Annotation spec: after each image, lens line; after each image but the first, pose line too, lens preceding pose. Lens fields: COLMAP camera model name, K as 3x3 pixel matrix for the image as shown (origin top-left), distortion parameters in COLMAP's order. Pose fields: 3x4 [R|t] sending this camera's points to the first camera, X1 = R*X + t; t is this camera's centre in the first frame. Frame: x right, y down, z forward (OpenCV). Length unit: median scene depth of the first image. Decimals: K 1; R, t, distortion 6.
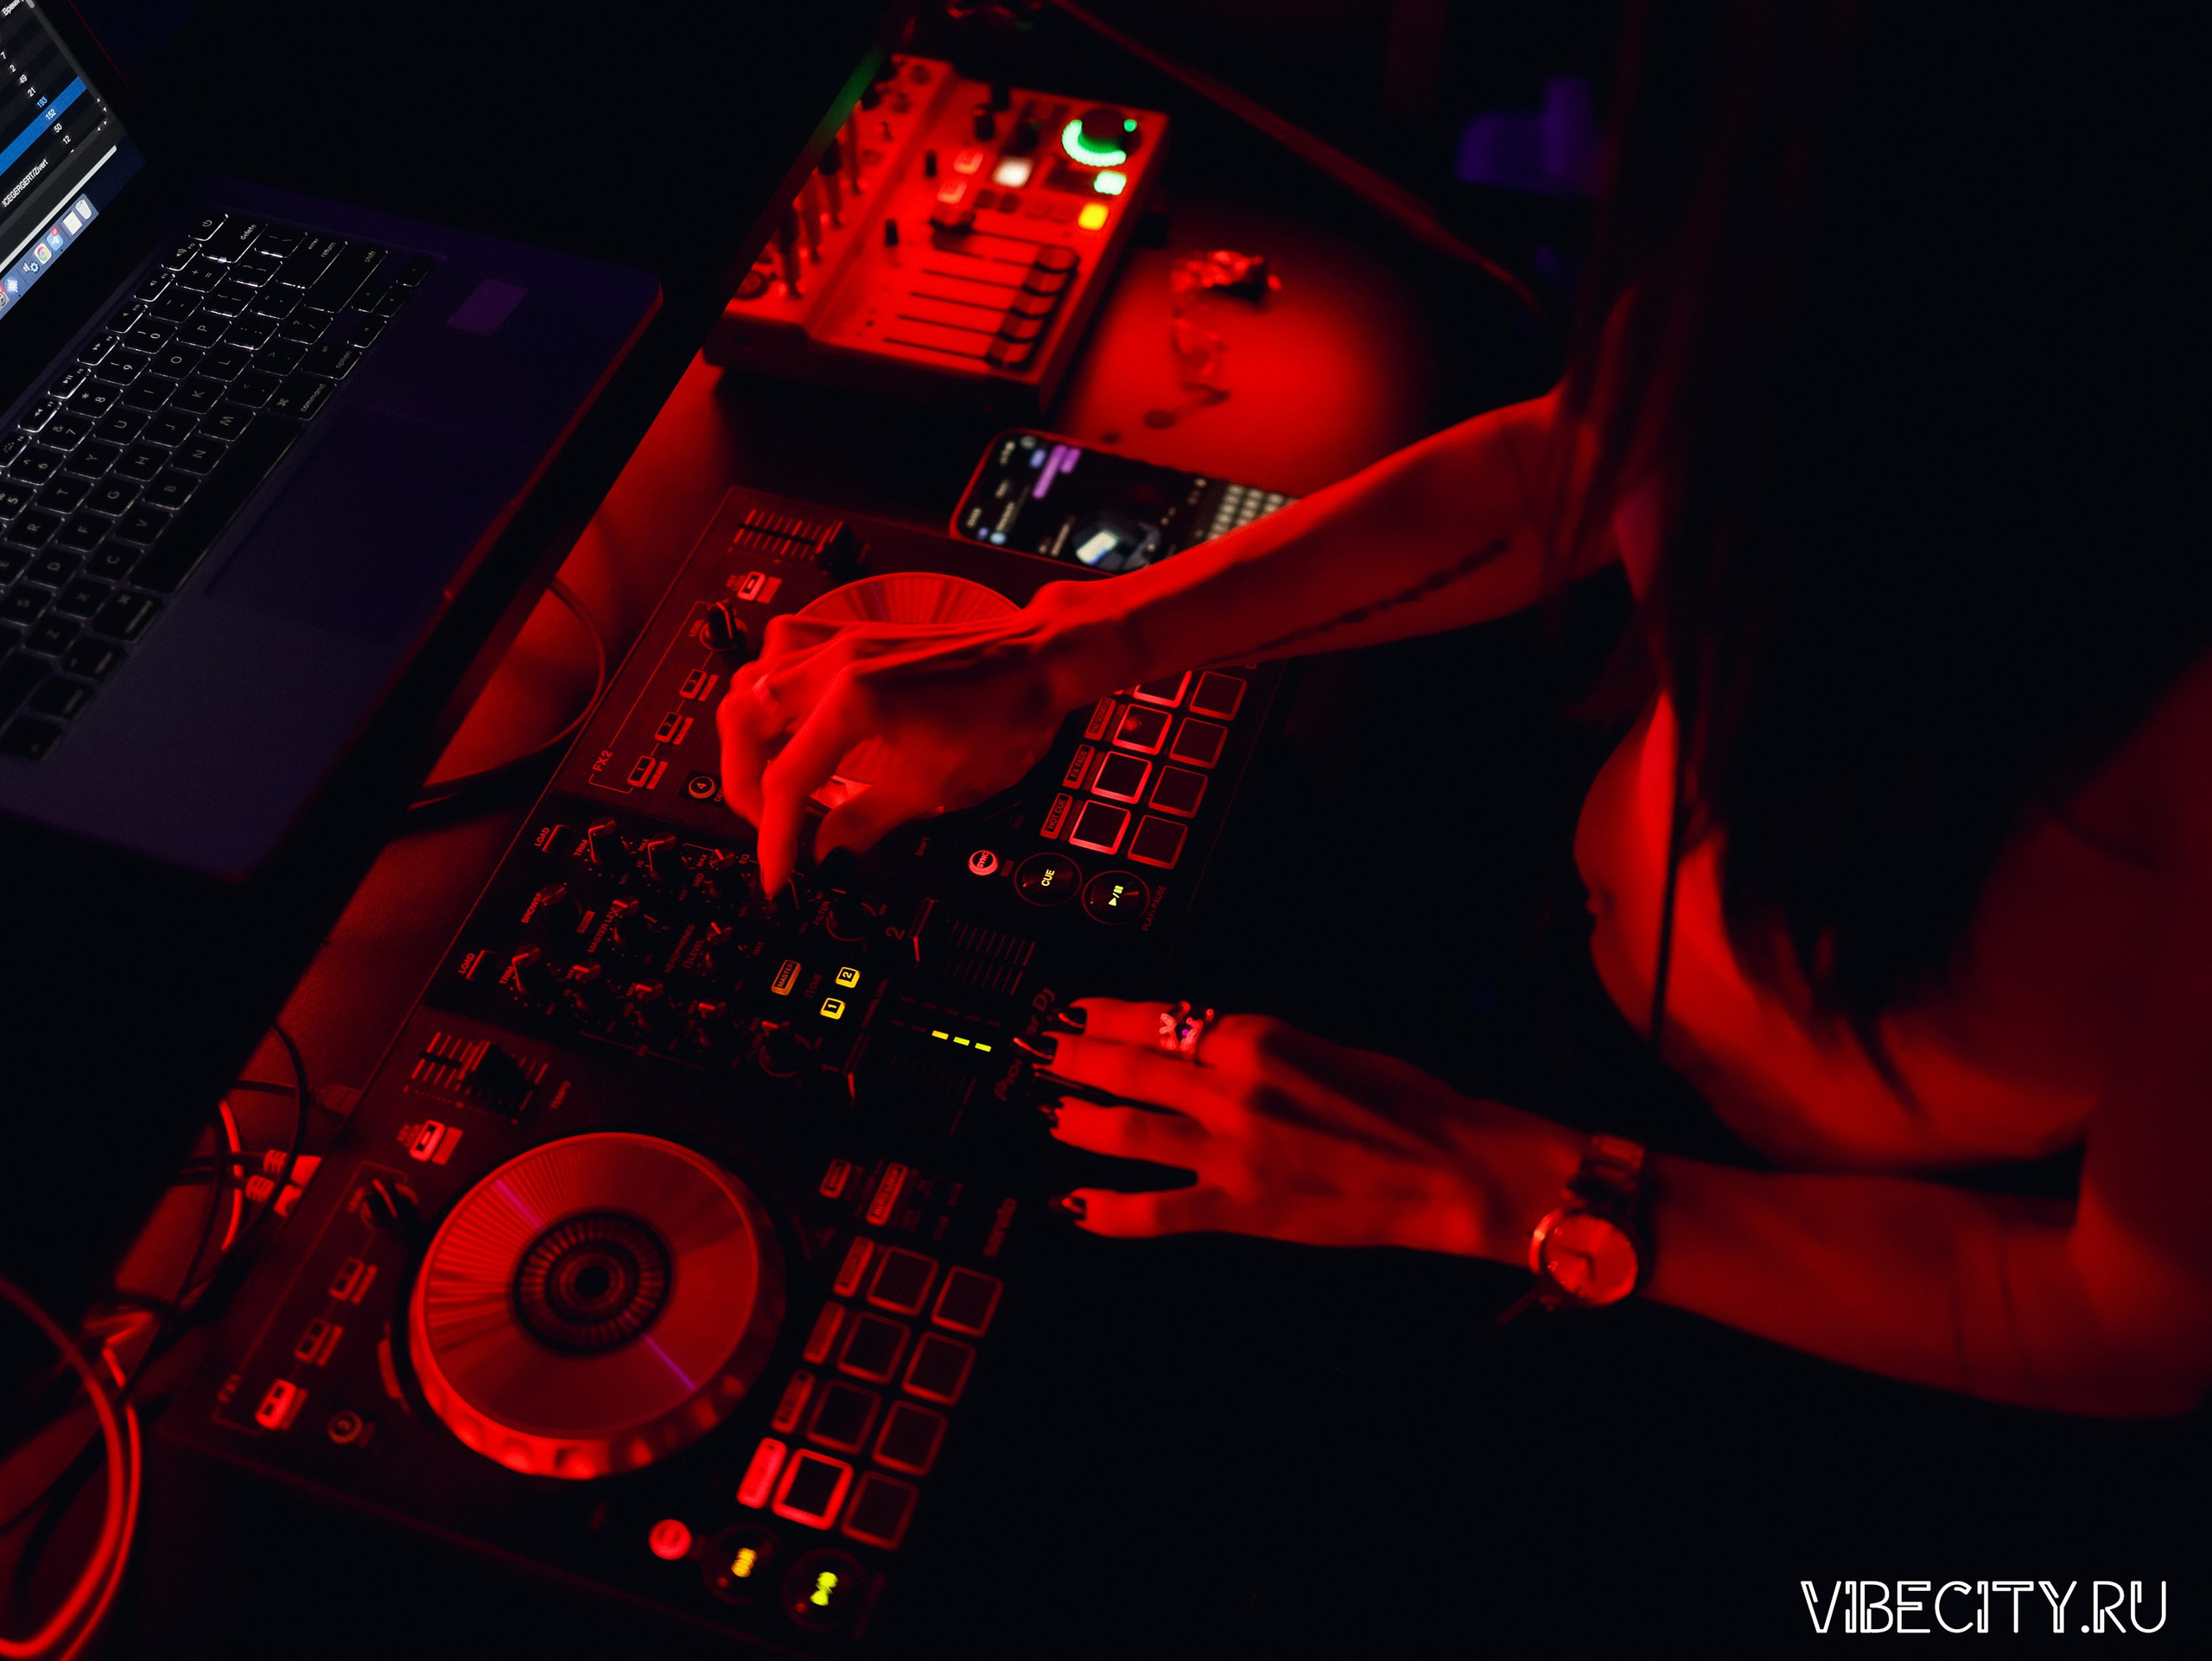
lens RADIAL K [[2565.6, 0, 1106.0], [0, 2565.6, 830.5], [0, 0, 1]] dist [-0.073061, 0.019747]
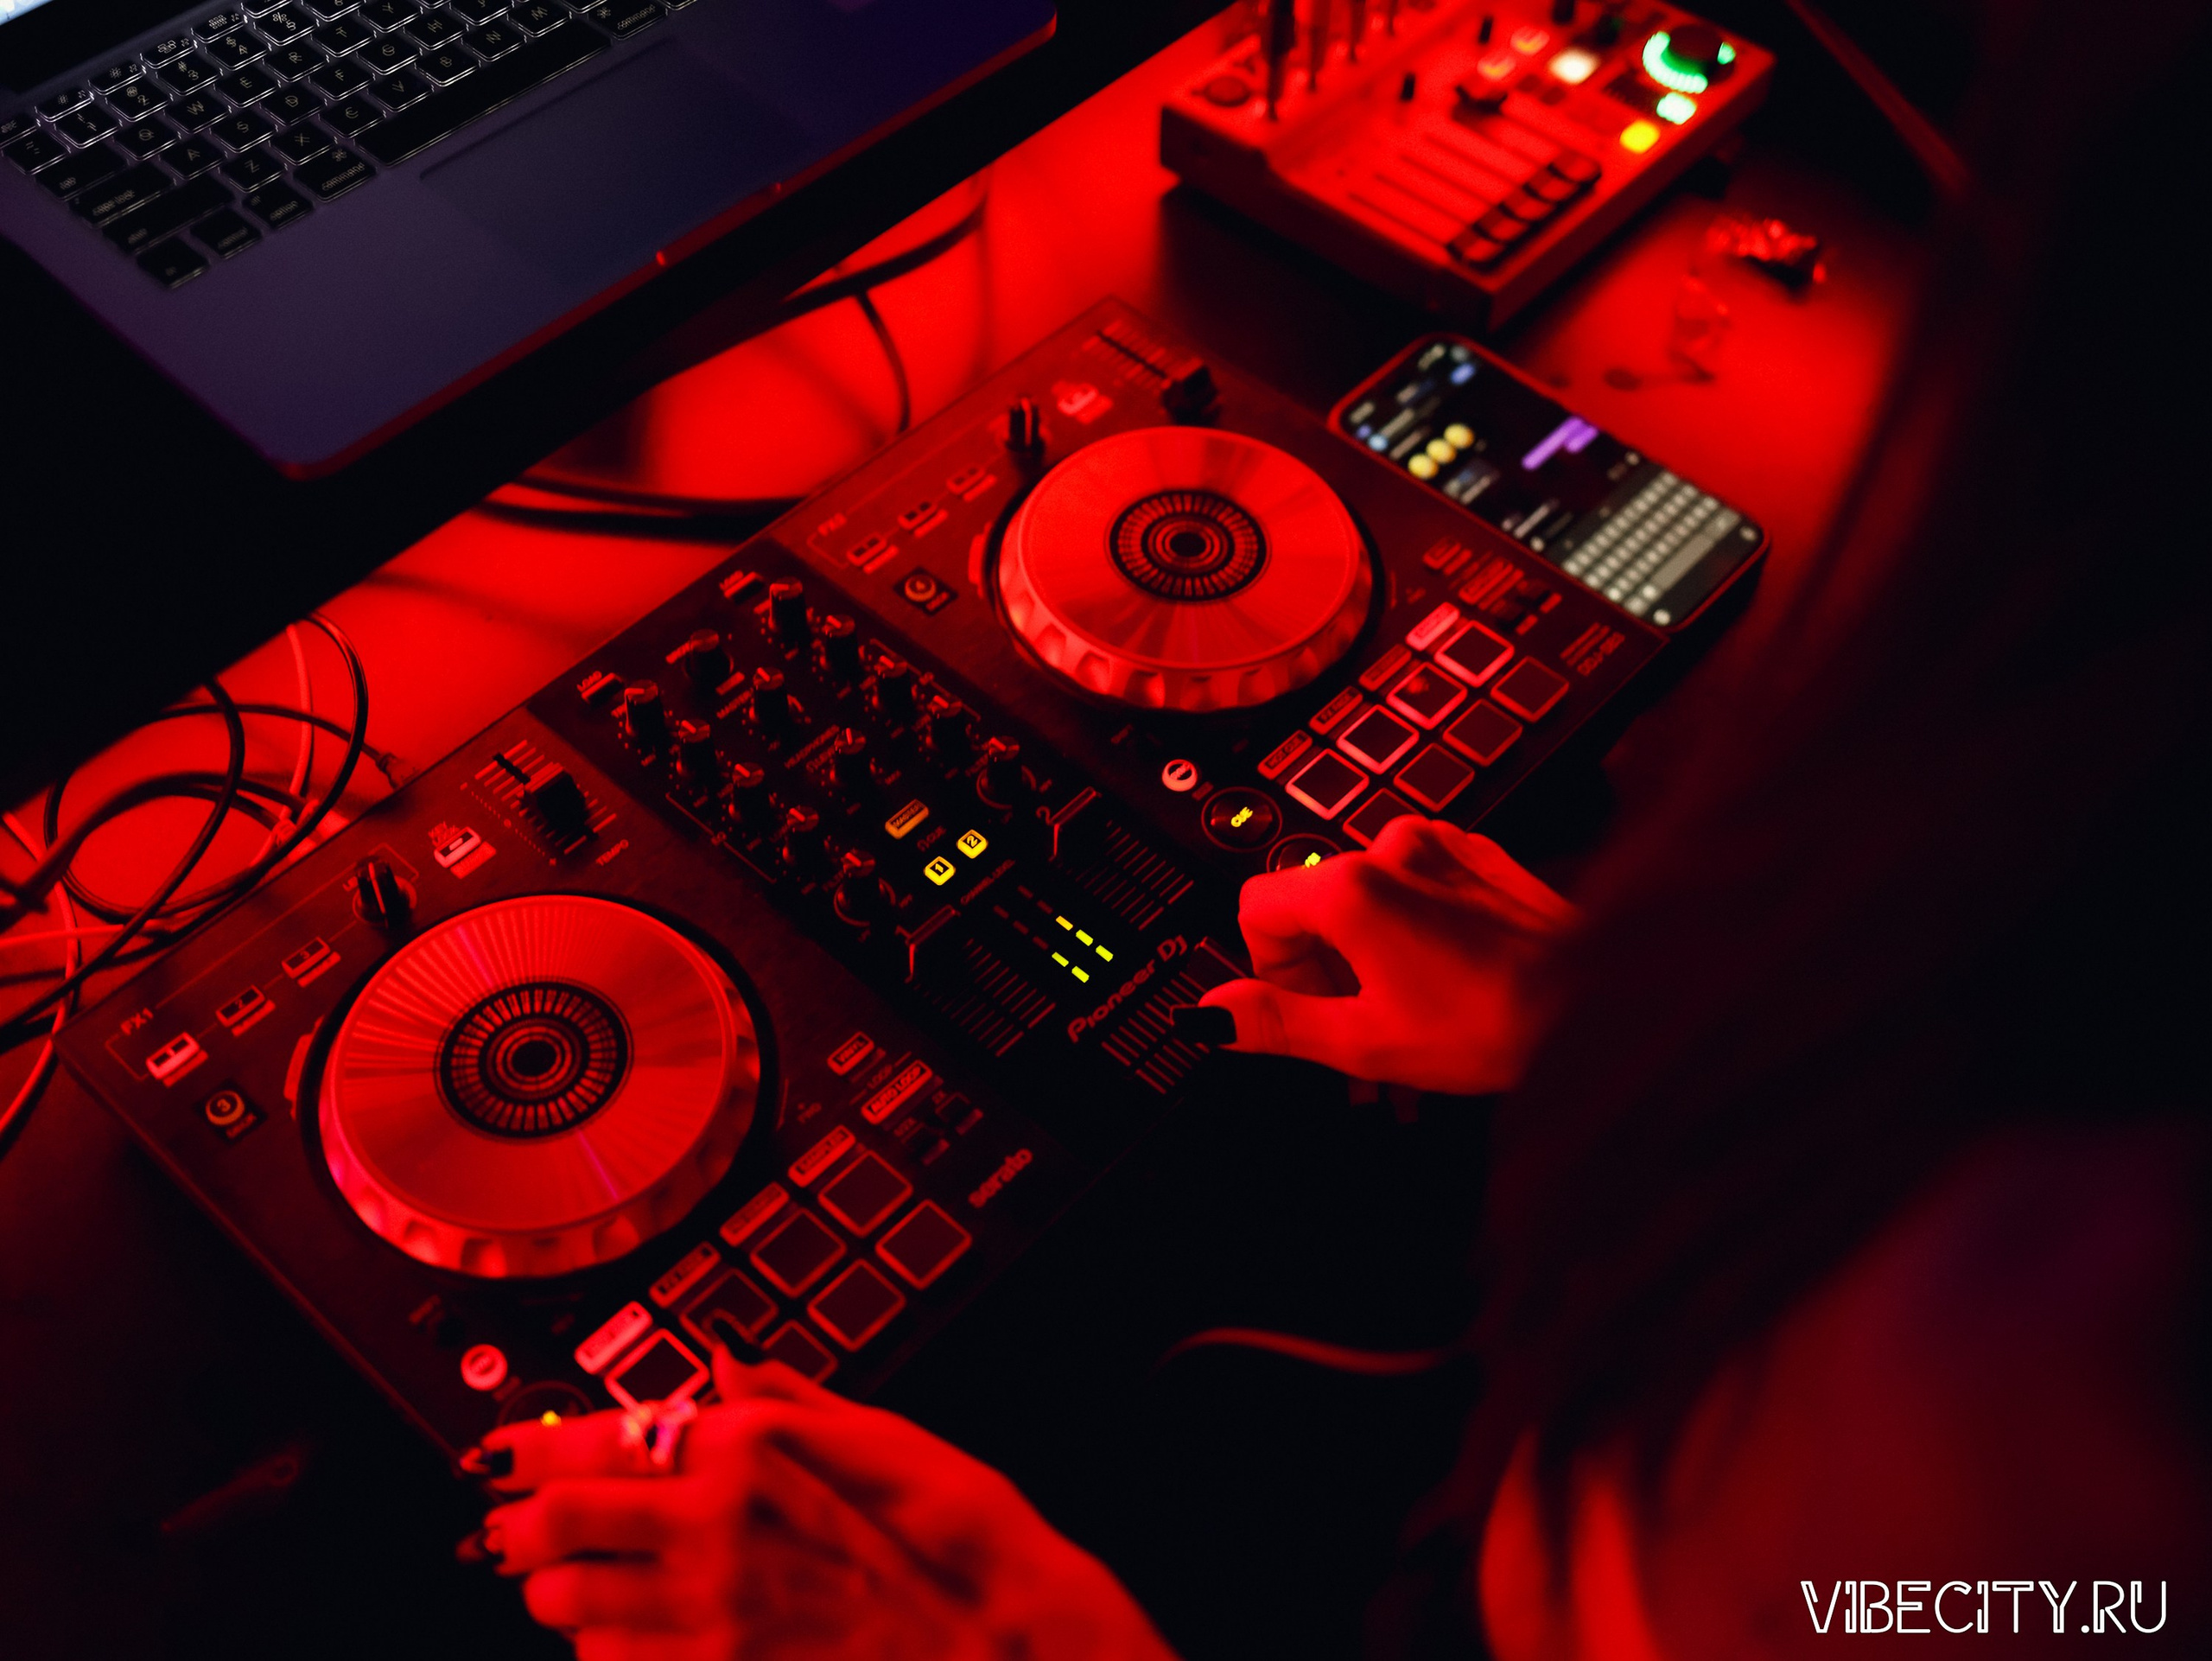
lens RADIAL K [[2565.6, 0, 1106.0], [0, 2565.6, 830.5], [0, 0, 1]] dist [-0.073061, 0.019747]
pose [[0.913165, 0.341158, -0.223028, 0.122545], [-0.340853, 0.939218, 0.041101, 0.003132], [0.223494, 0.038488, 0.973945, 0.174824]]
